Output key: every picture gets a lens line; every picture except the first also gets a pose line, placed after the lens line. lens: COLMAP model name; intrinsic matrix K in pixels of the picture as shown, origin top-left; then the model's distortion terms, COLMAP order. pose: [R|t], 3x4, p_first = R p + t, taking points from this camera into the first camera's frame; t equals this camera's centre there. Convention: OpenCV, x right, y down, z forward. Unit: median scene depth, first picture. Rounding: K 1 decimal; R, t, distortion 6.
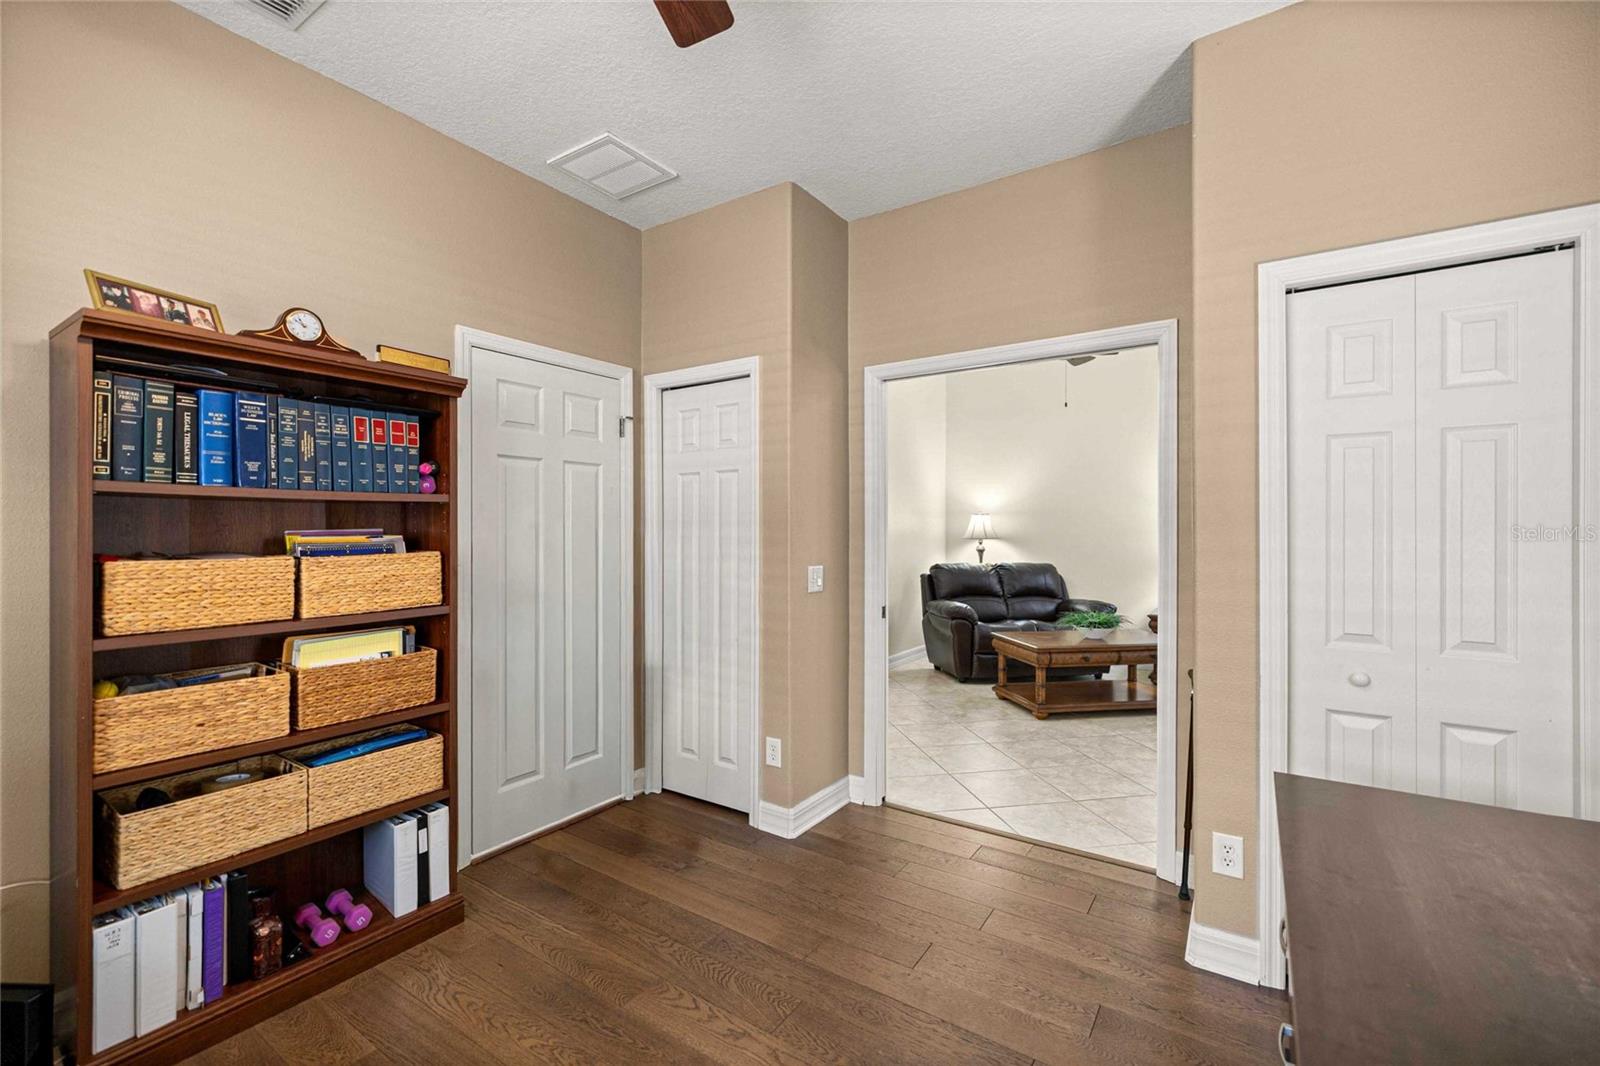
lens RADIAL K [[680.5, 0, 792.5], [0, 680.5, 522.6], [0, 0, 1]] dist [0.003146, 0.000351]
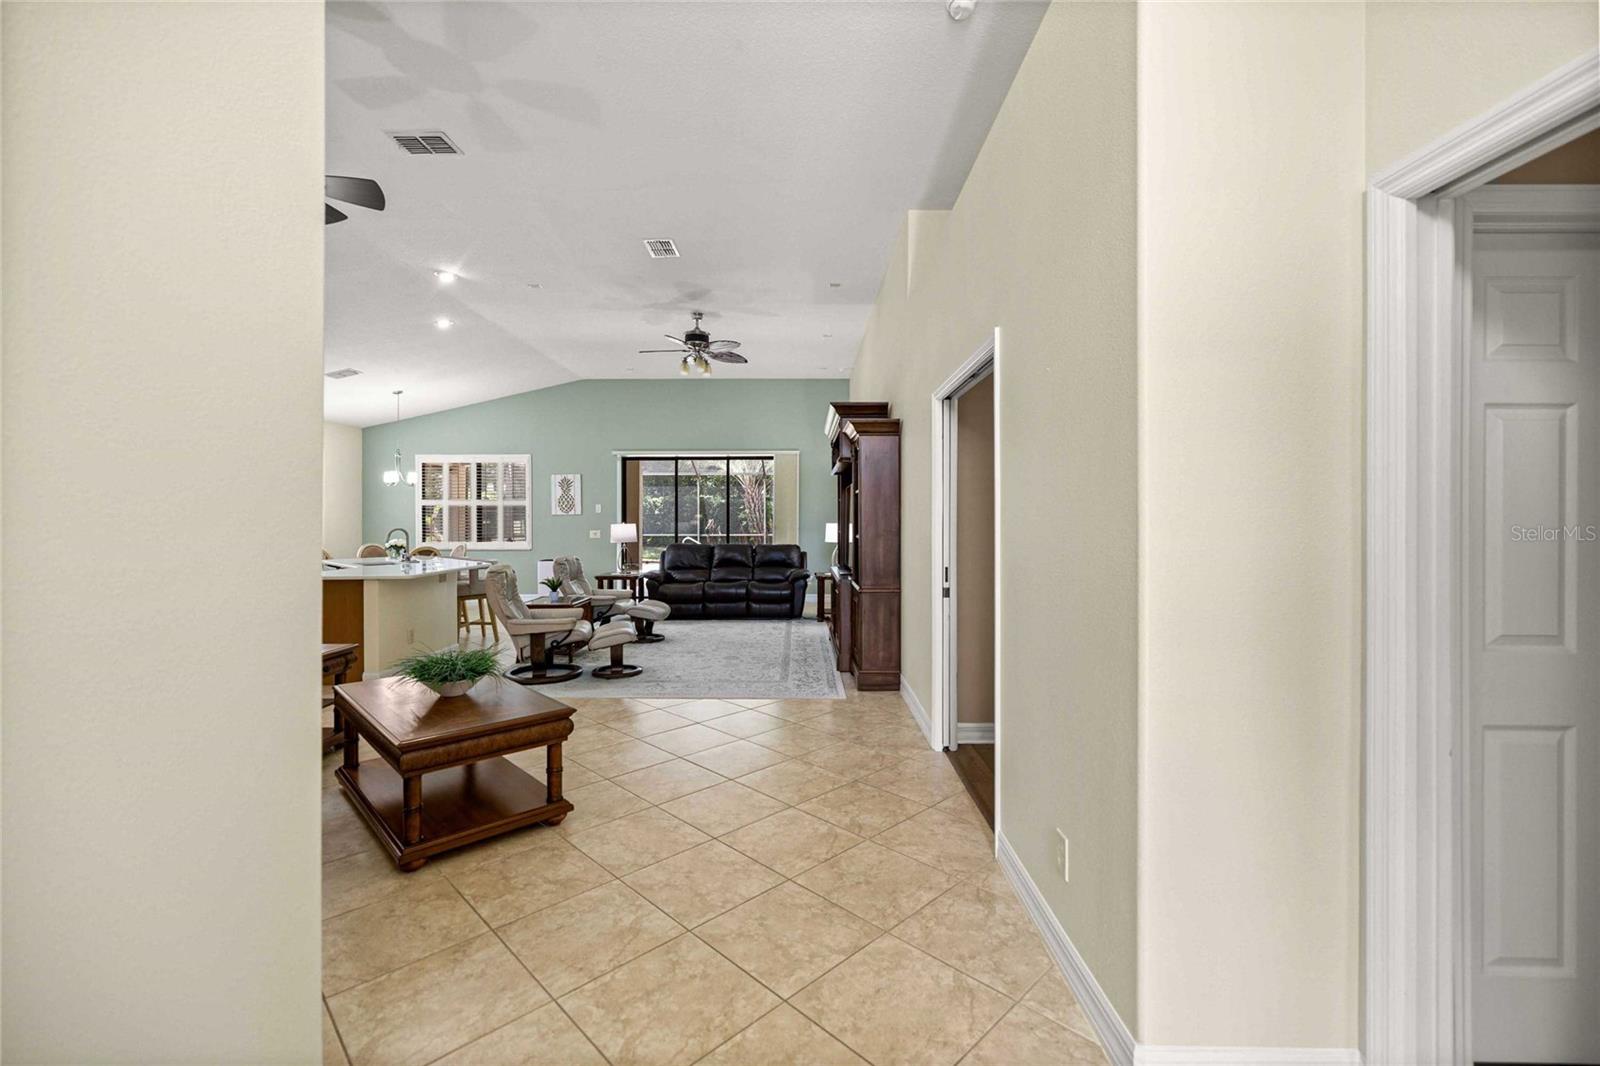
lens RADIAL K [[680.5, 0, 792.5], [0, 680.5, 522.6], [0, 0, 1]] dist [0.003146, 0.000351]
pose [[-0.553815, -0.003193, 0.832633, -0.204863], [-0.003939, 0.999992, 0.001214, 0.004851], [-0.832630, -0.002607, -0.553823, 0.839784]]
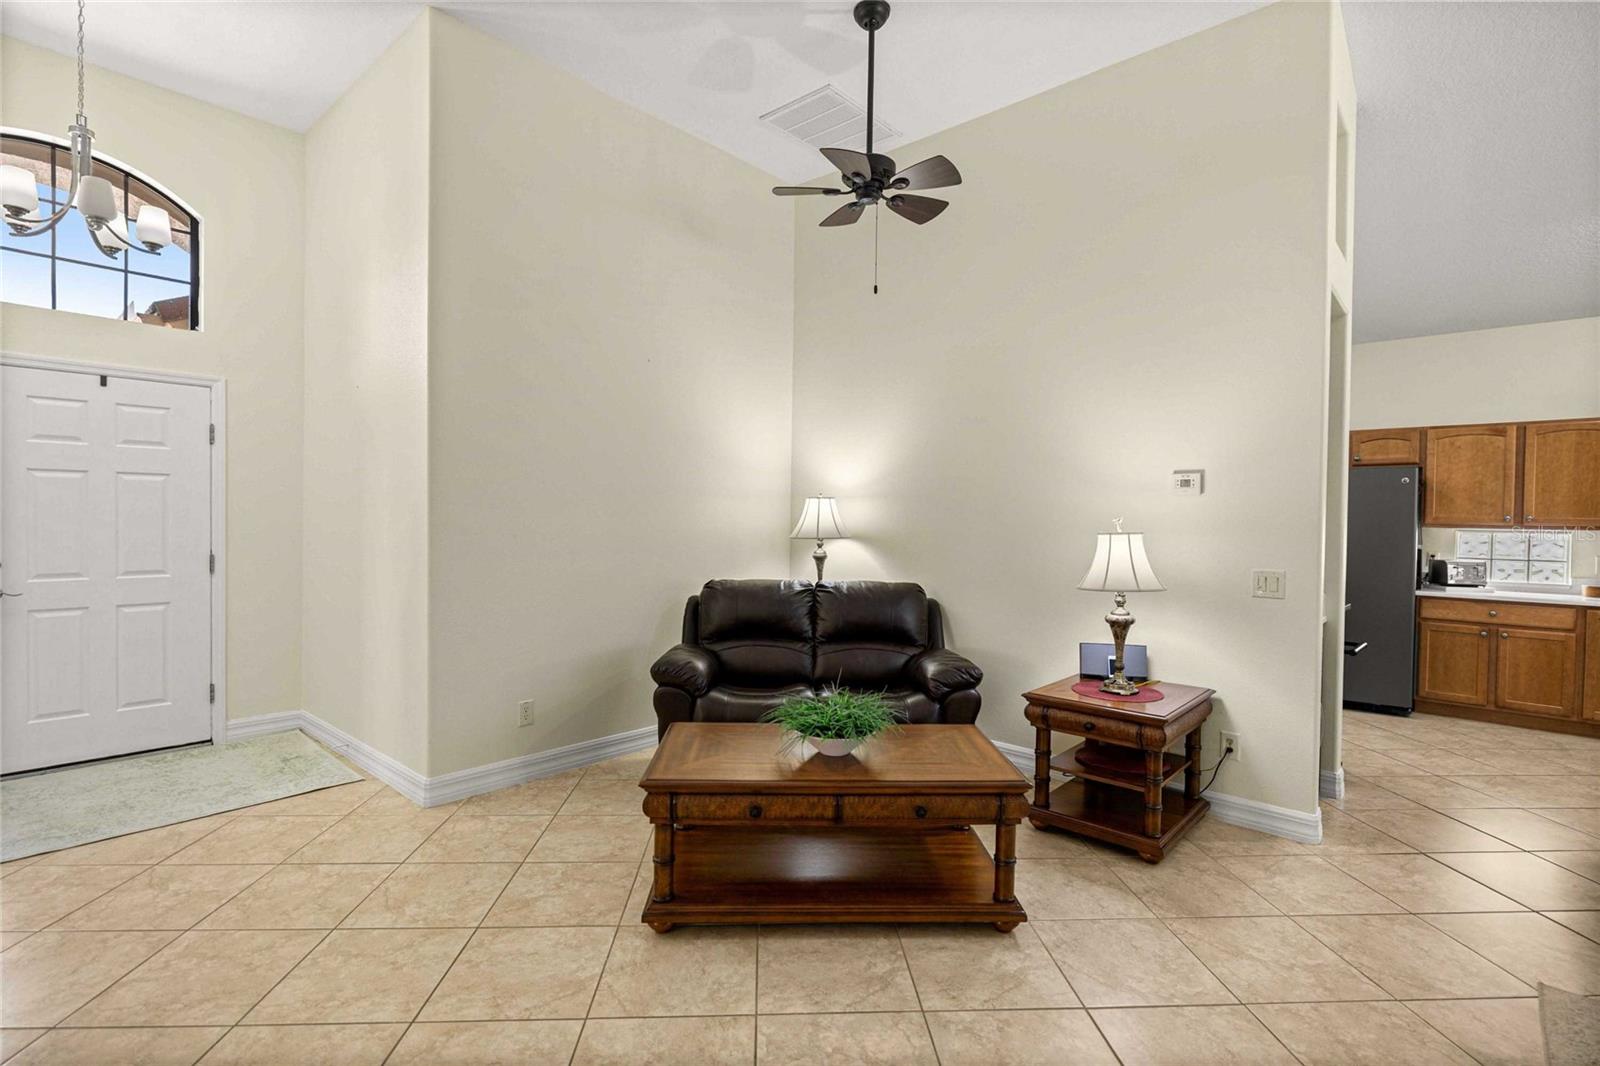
lens RADIAL K [[755.0, 0, 800.0], [0, 755.0, 533.0], [0, 0, 1]] dist [0.000632, 0.000242]
pose [[0.990432, 0.016303, -0.137032, 0.376523], [-0.012665, 0.999545, 0.027378, 0.001150], [0.137416, -0.025381, 0.990188, 0.366024]]
